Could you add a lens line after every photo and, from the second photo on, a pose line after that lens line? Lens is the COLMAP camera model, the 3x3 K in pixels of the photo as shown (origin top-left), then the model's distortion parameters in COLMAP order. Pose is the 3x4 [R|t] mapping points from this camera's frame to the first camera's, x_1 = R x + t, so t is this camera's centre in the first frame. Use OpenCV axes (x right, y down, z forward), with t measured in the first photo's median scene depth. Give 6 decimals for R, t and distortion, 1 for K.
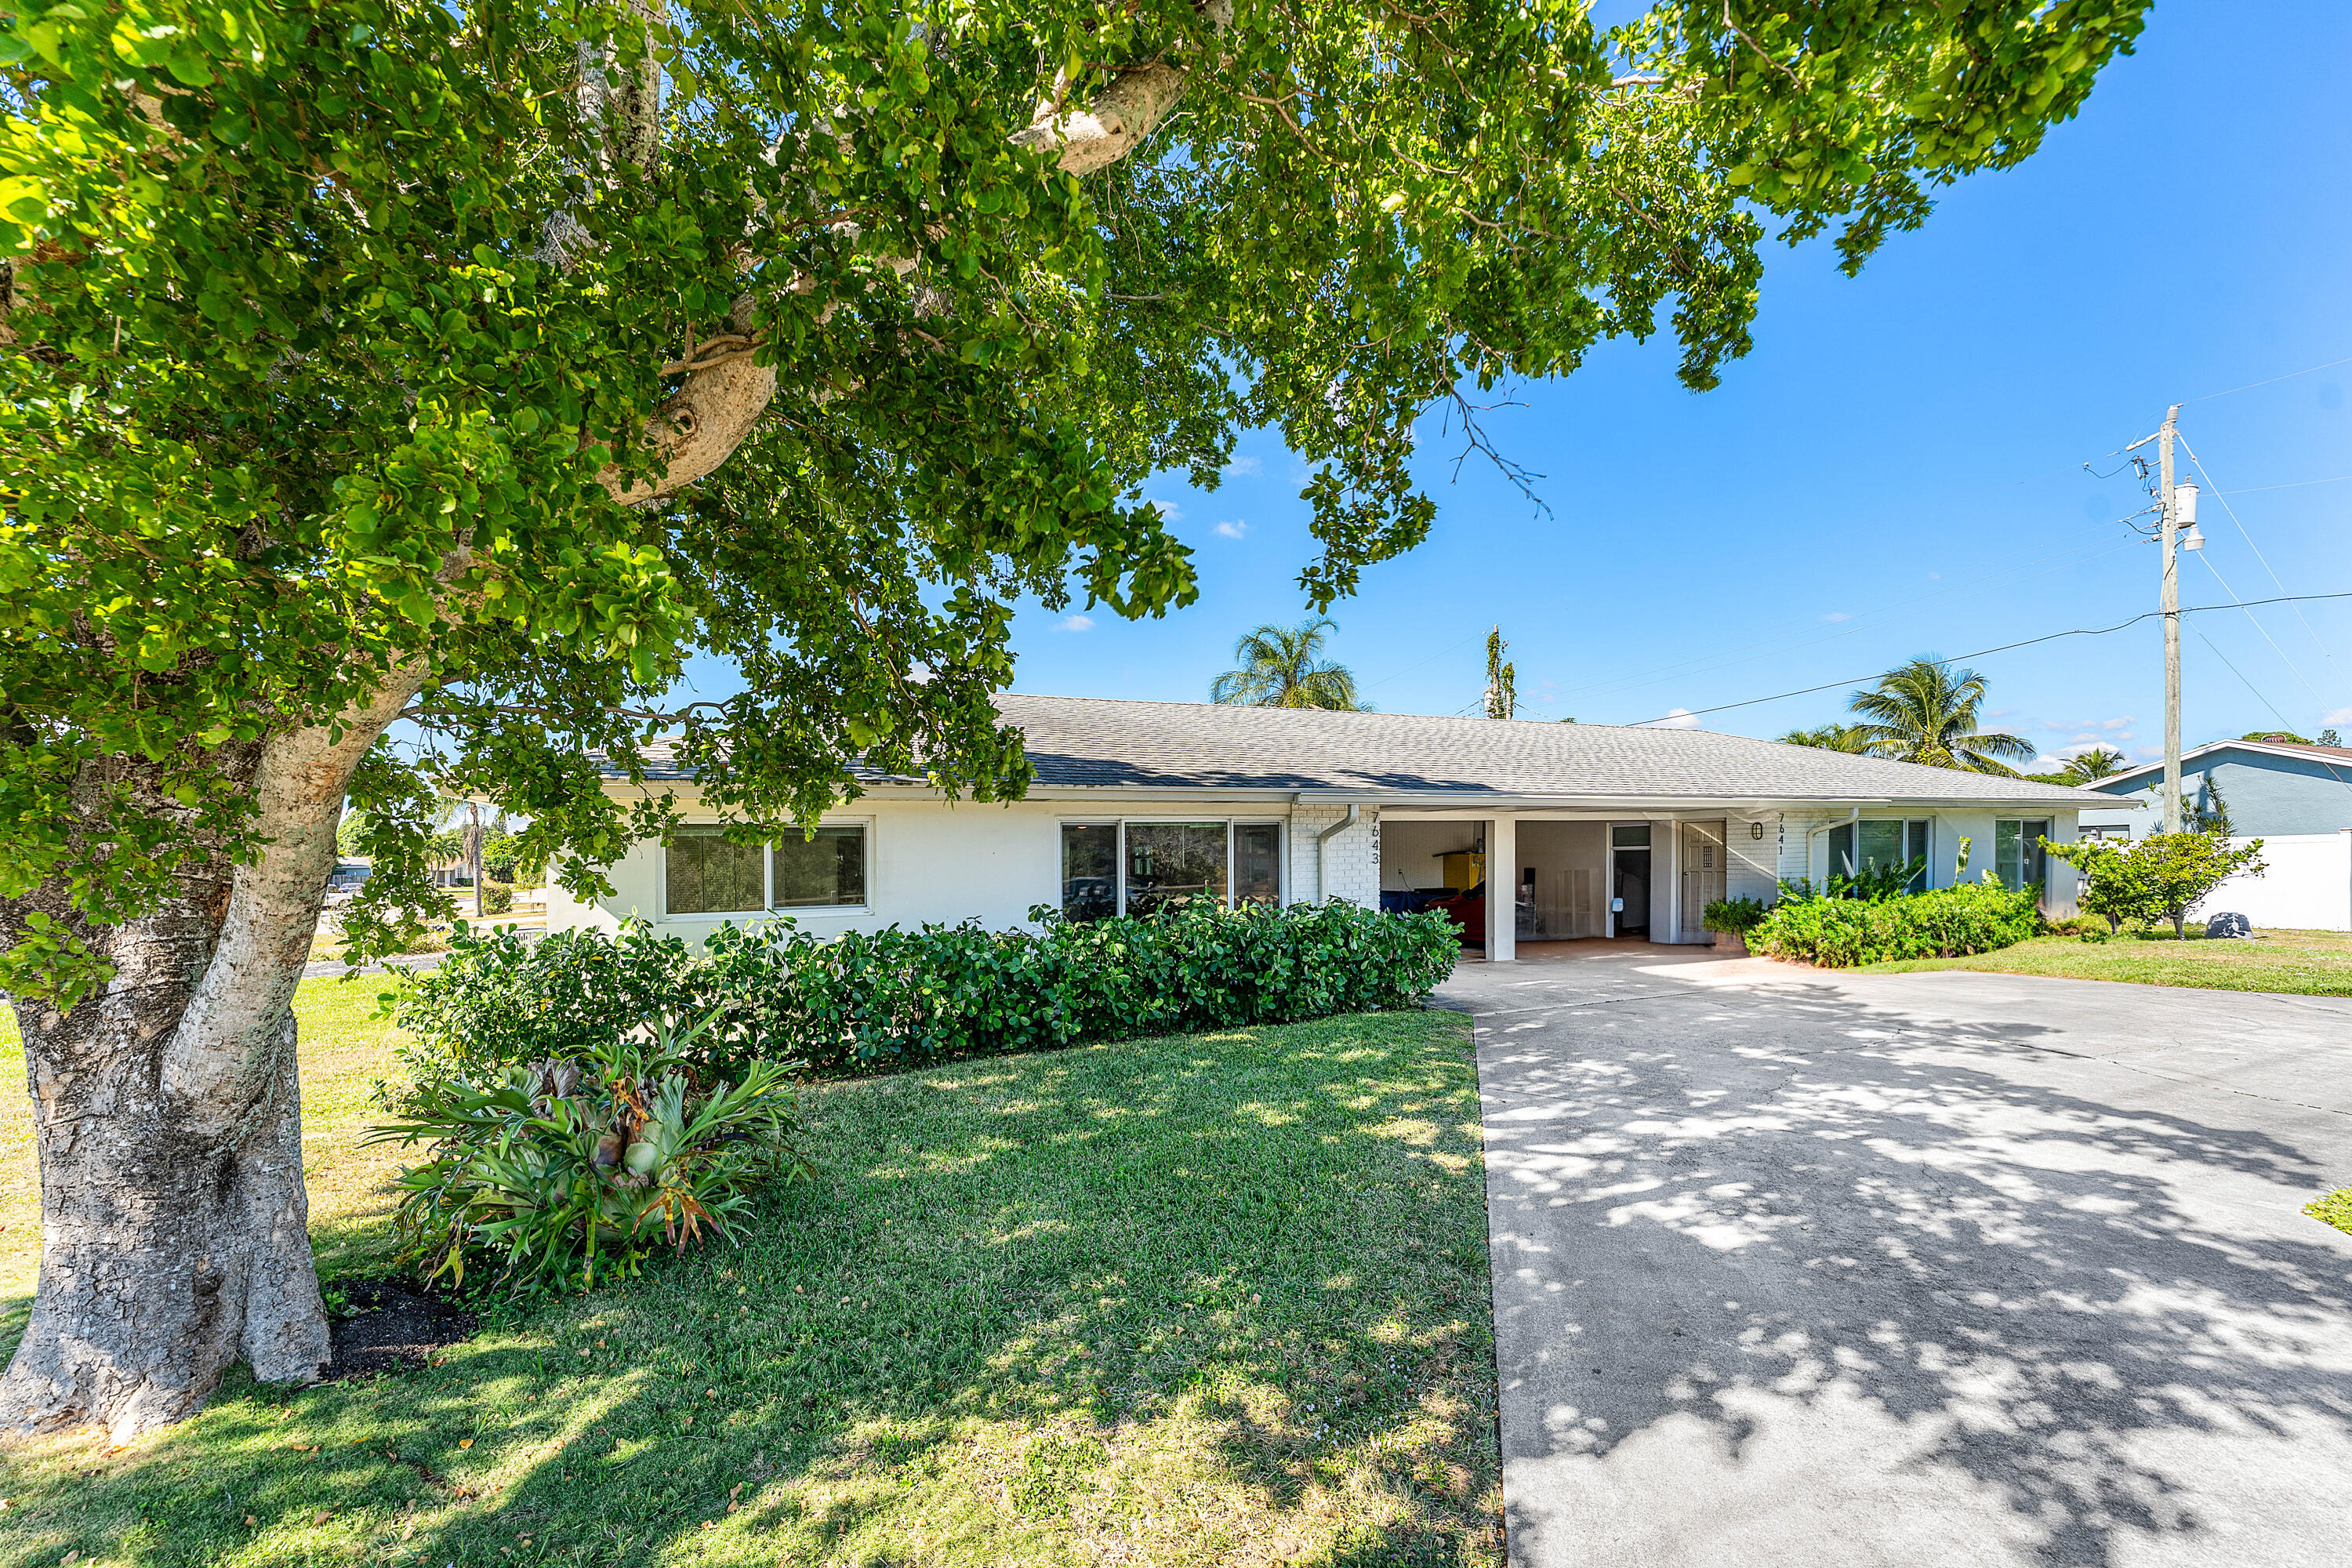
lens RADIAL K [[910.6, 0, 1176.0], [0, 910.6, 784.0], [0, 0, 1]] dist [-0.001870, -0.000199]
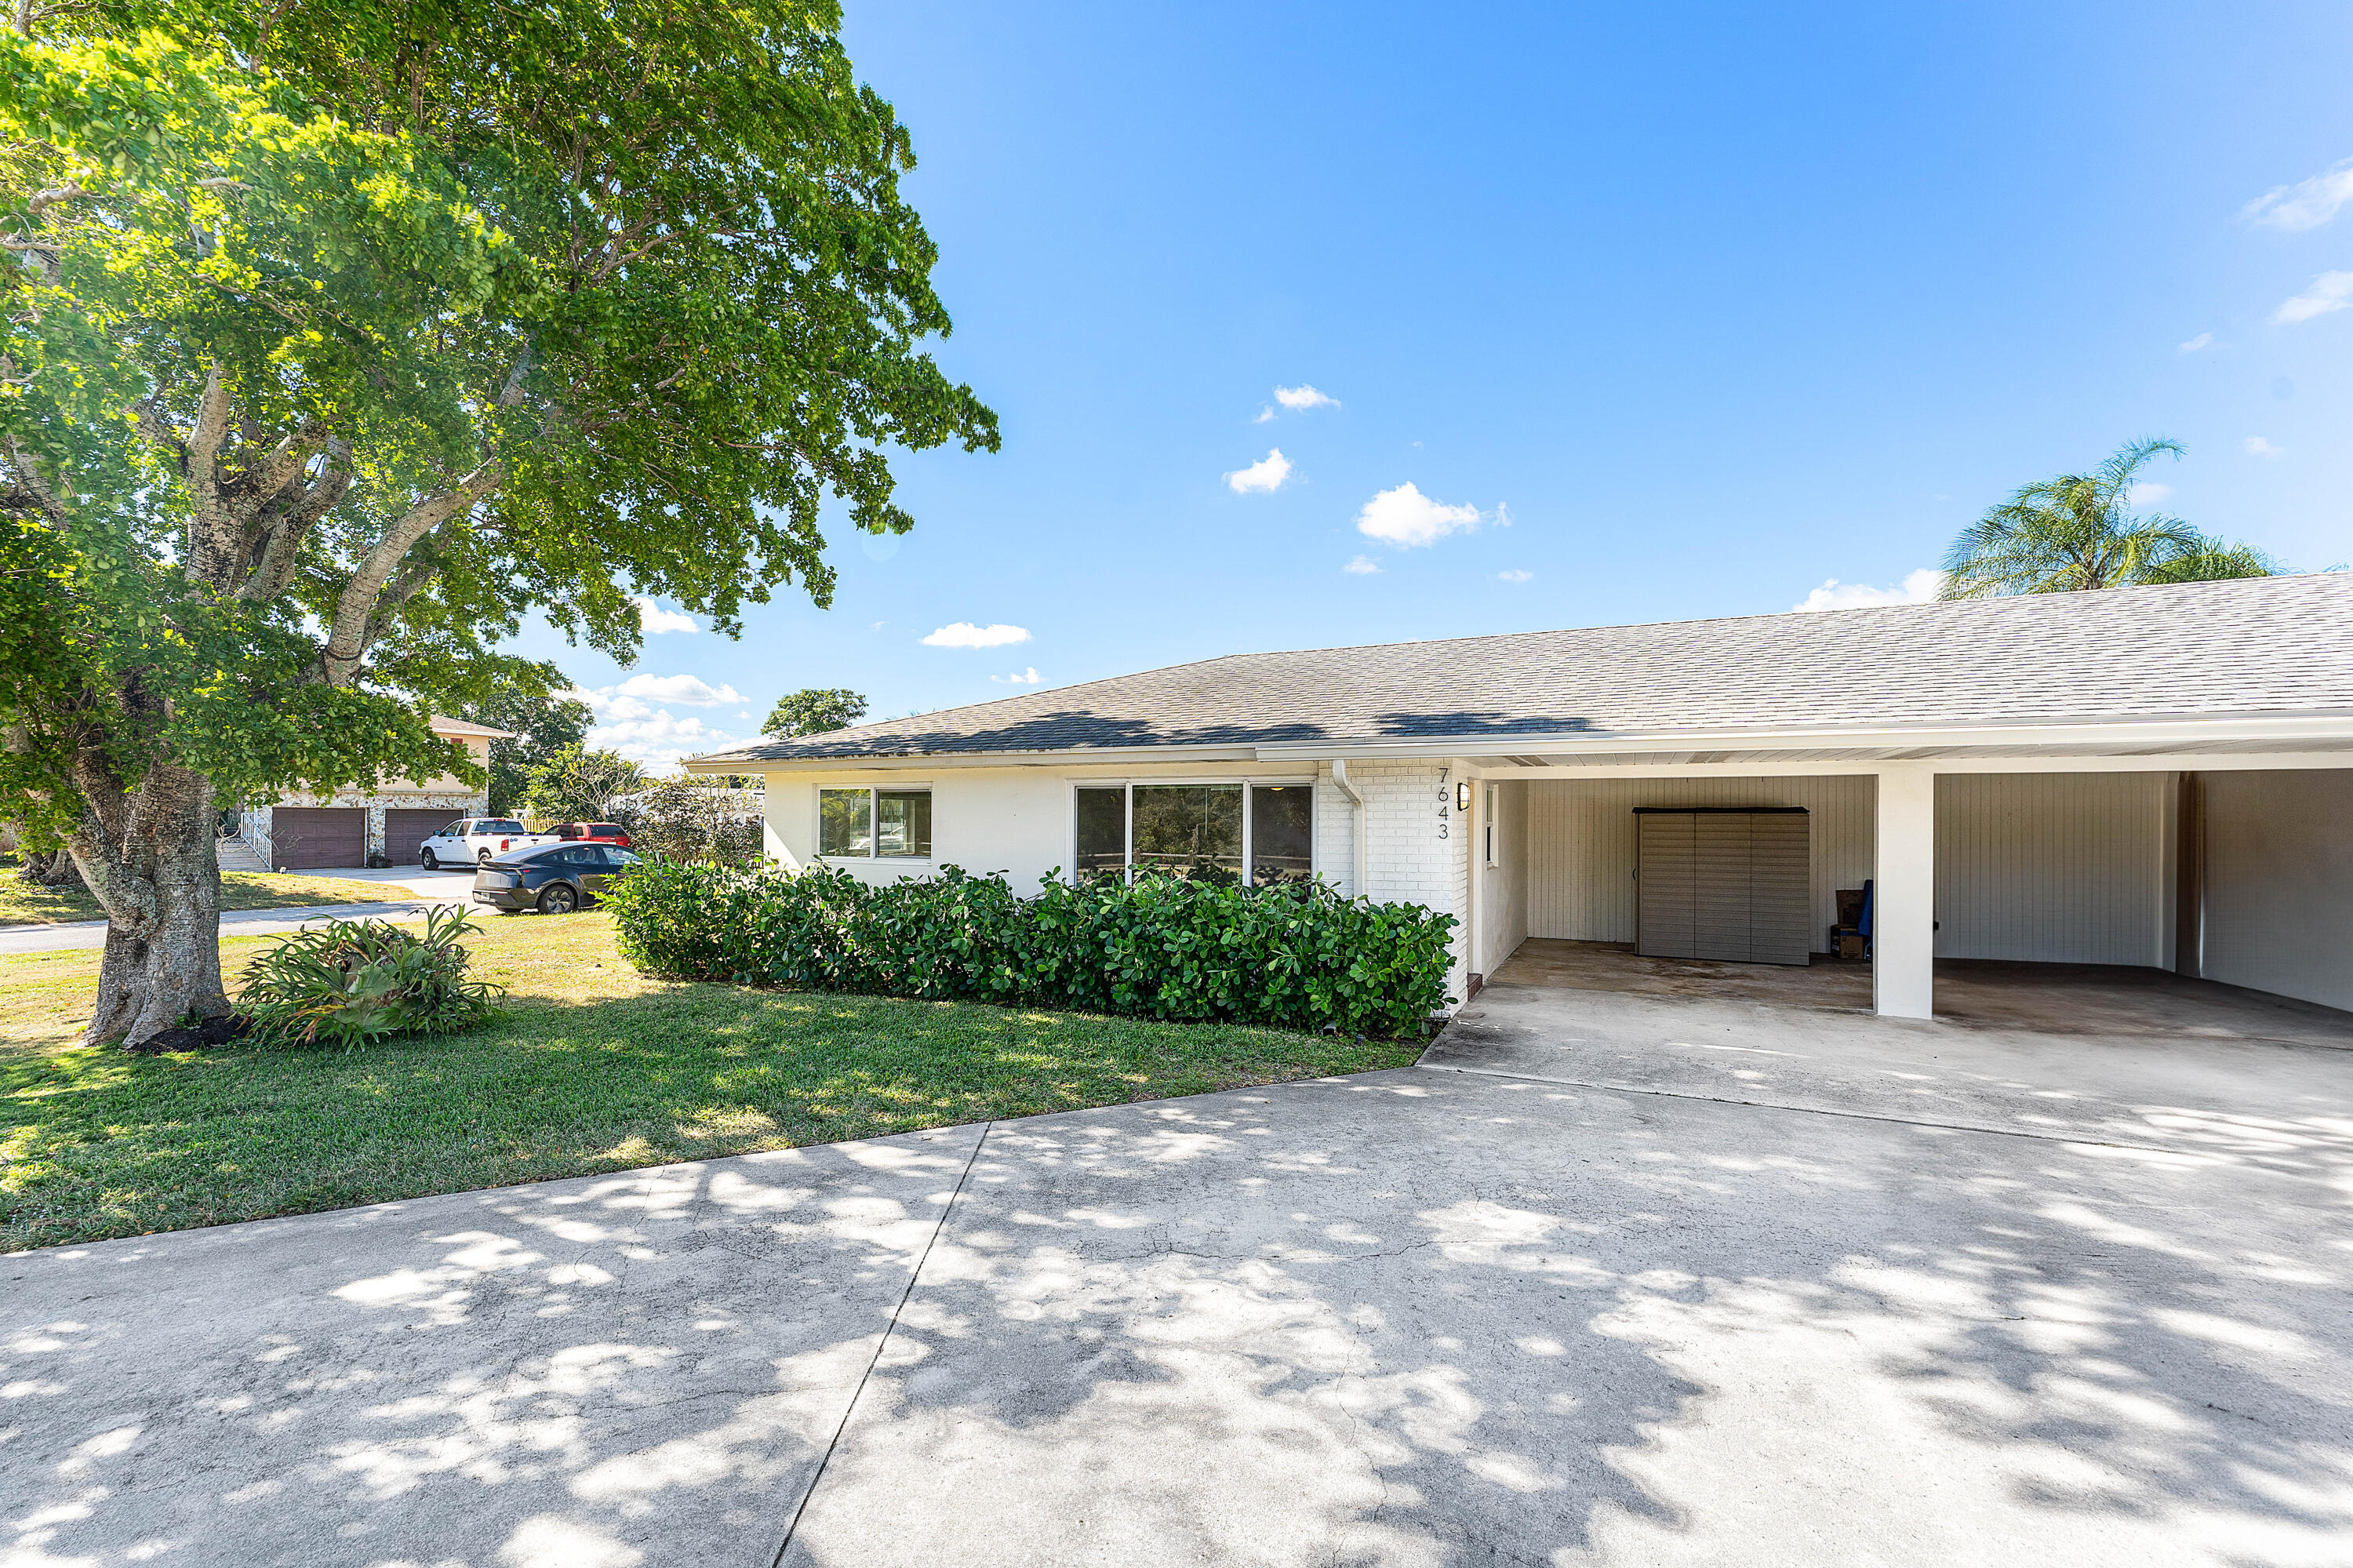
lens RADIAL K [[960.6, 0, 1252.9], [0, 960.6, 796.1], [0, 0, 1]] dist [-0.001774, -0.000317]
pose [[0.680179, -0.002537, -0.733041, 1.137598], [0.036430, 0.998875, 0.030346, 0.043978], [0.732140, -0.047345, 0.679507, 0.658451]]
